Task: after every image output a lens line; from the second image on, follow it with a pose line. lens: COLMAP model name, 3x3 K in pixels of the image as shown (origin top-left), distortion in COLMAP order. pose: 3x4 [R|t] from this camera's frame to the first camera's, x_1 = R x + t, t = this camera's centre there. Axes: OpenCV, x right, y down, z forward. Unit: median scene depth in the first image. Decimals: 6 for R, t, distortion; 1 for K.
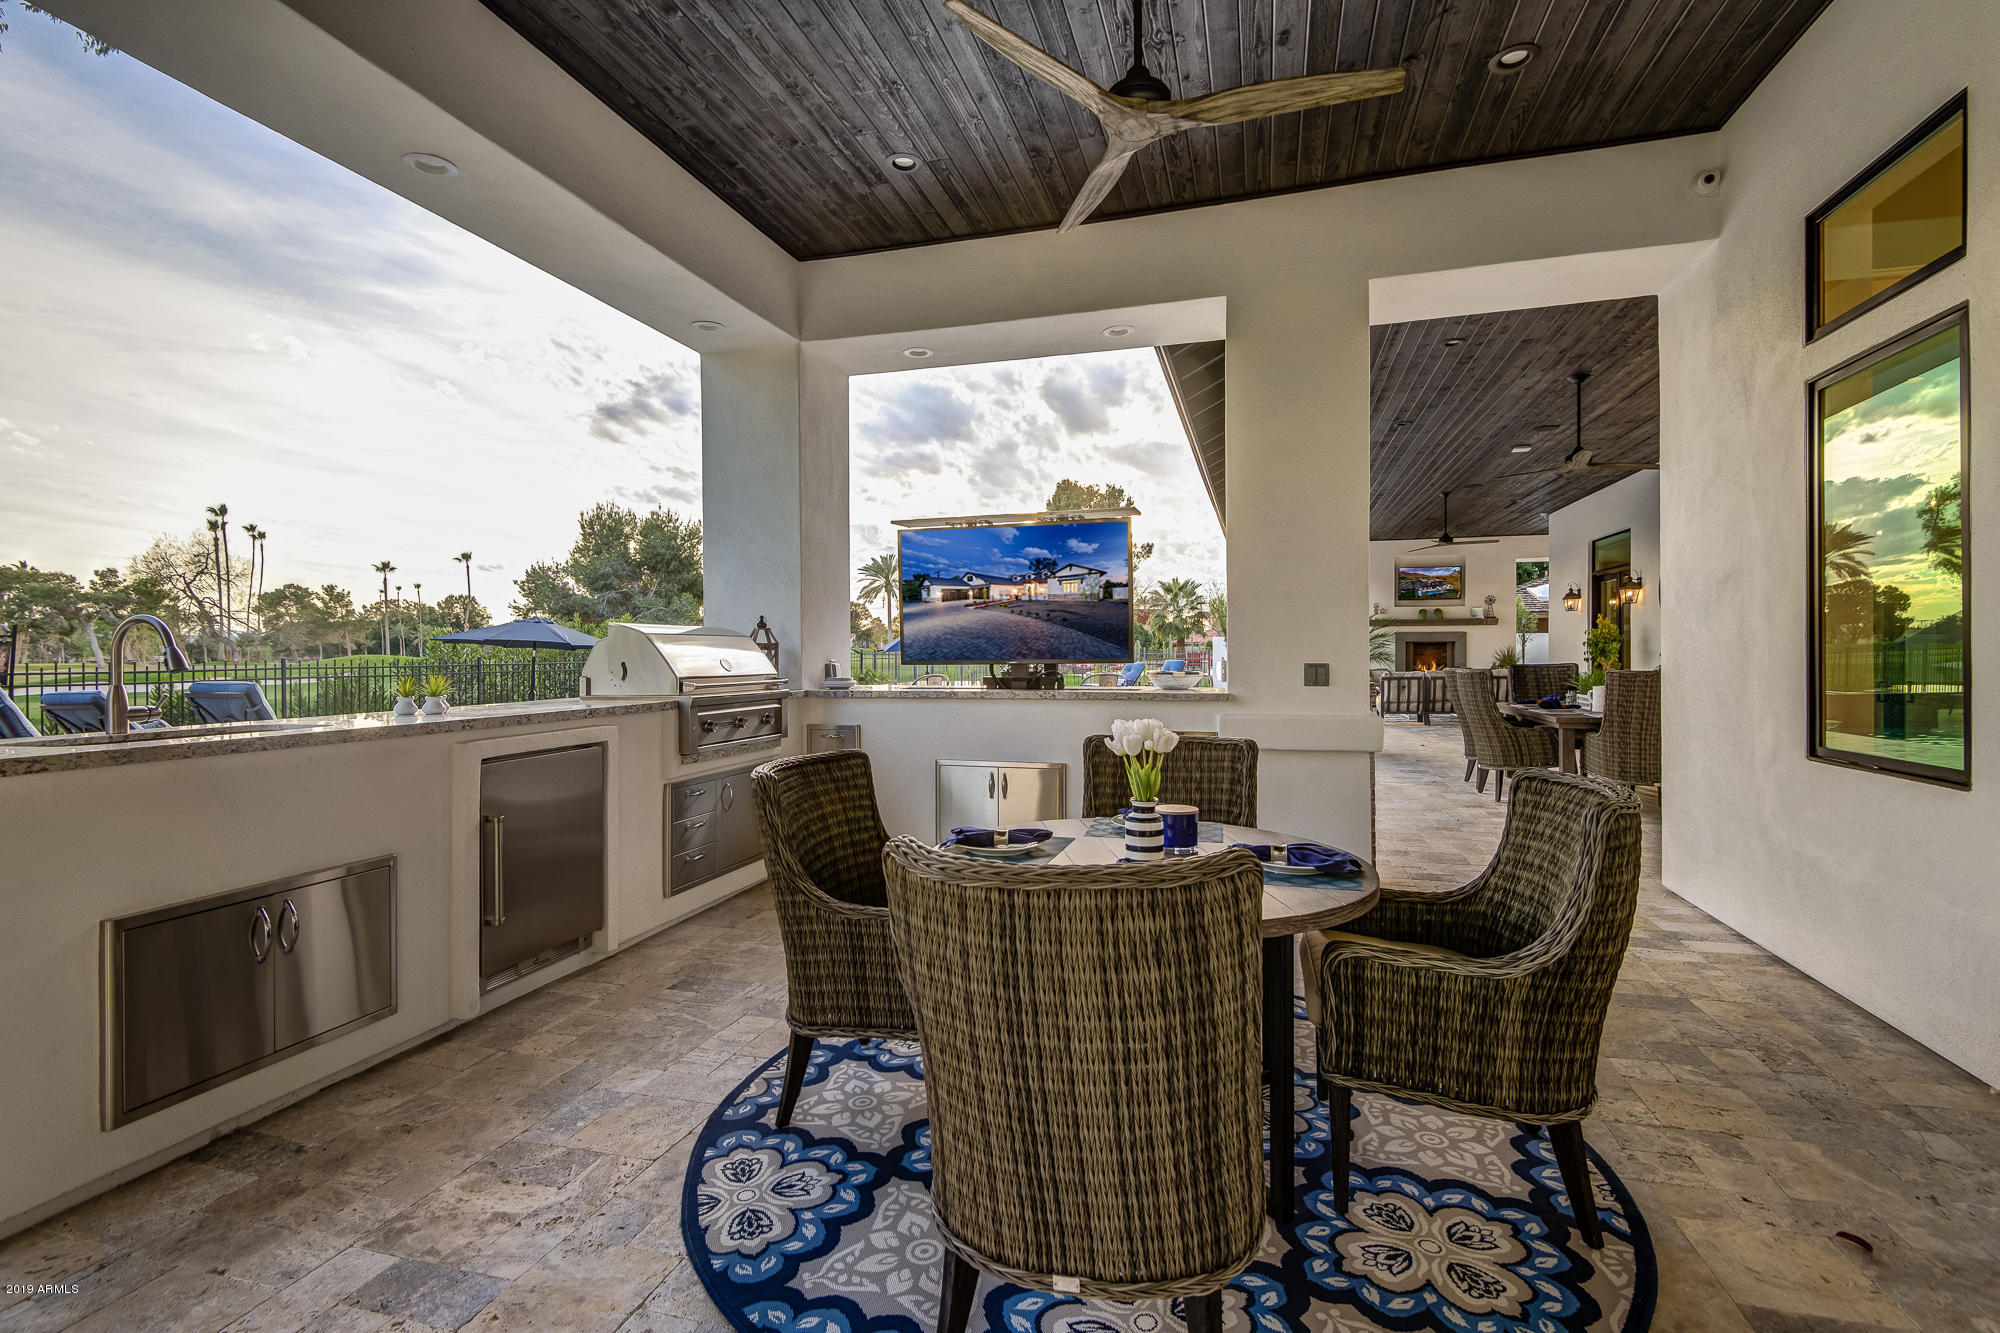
lens RADIAL K [[906.9, 0, 1005.7], [0, 906.9, 654.6], [0, 0, 1]] dist [0.031564, -0.015699]
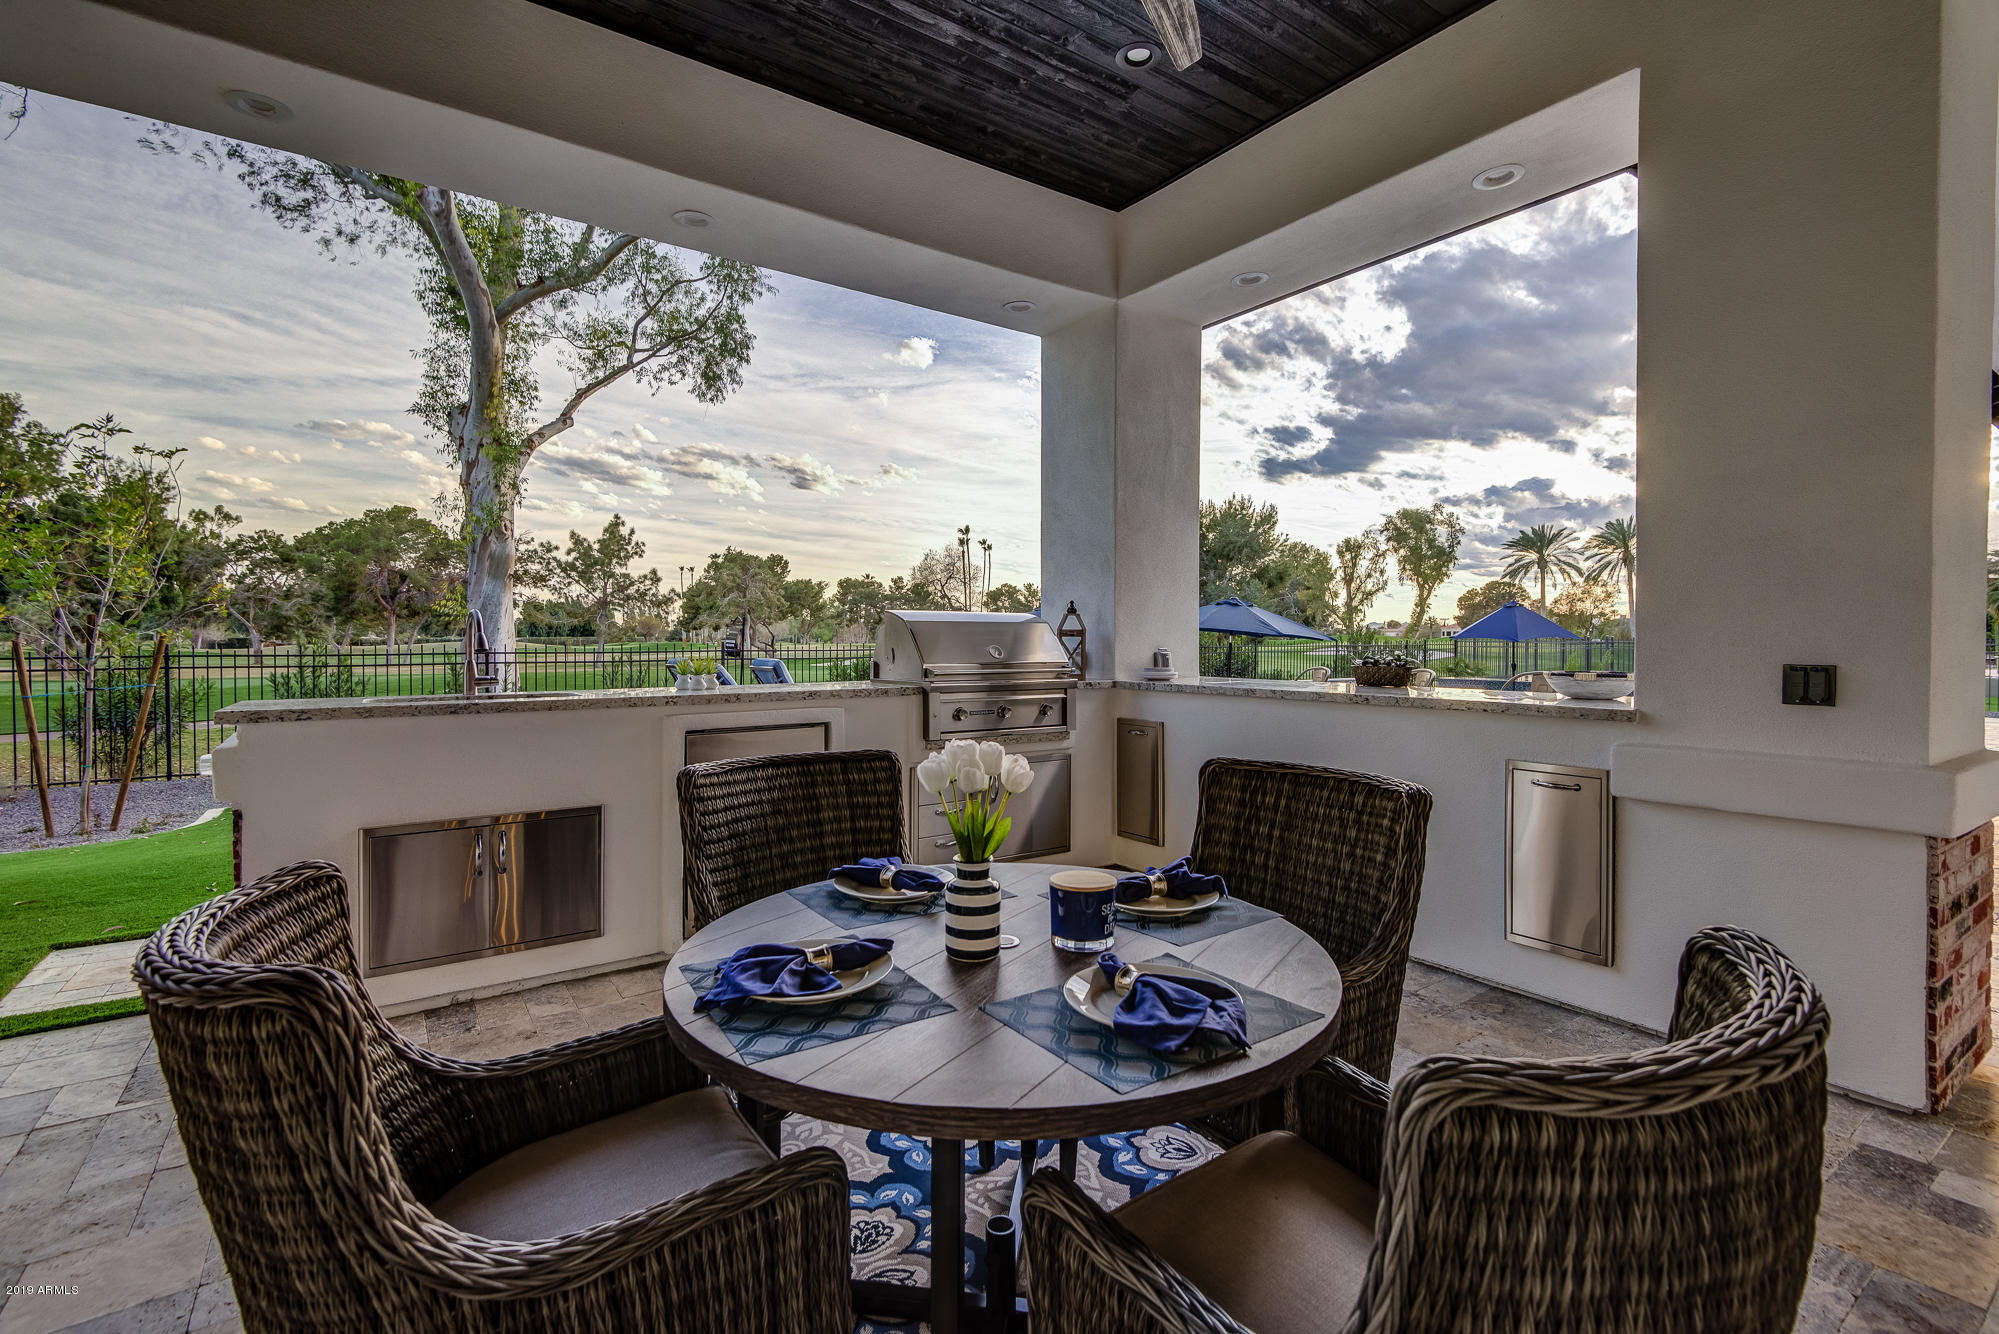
lens RADIAL K [[906.4, 0, 1005.1], [0, 906.4, 655.1], [0, 0, 1]] dist [0.031564, -0.015699]
pose [[0.781347, 0.016923, -0.623867, 0.079968], [-0.007038, 0.999808, 0.018306, -0.000900], [0.624057, -0.009912, 0.781316, 0.064361]]
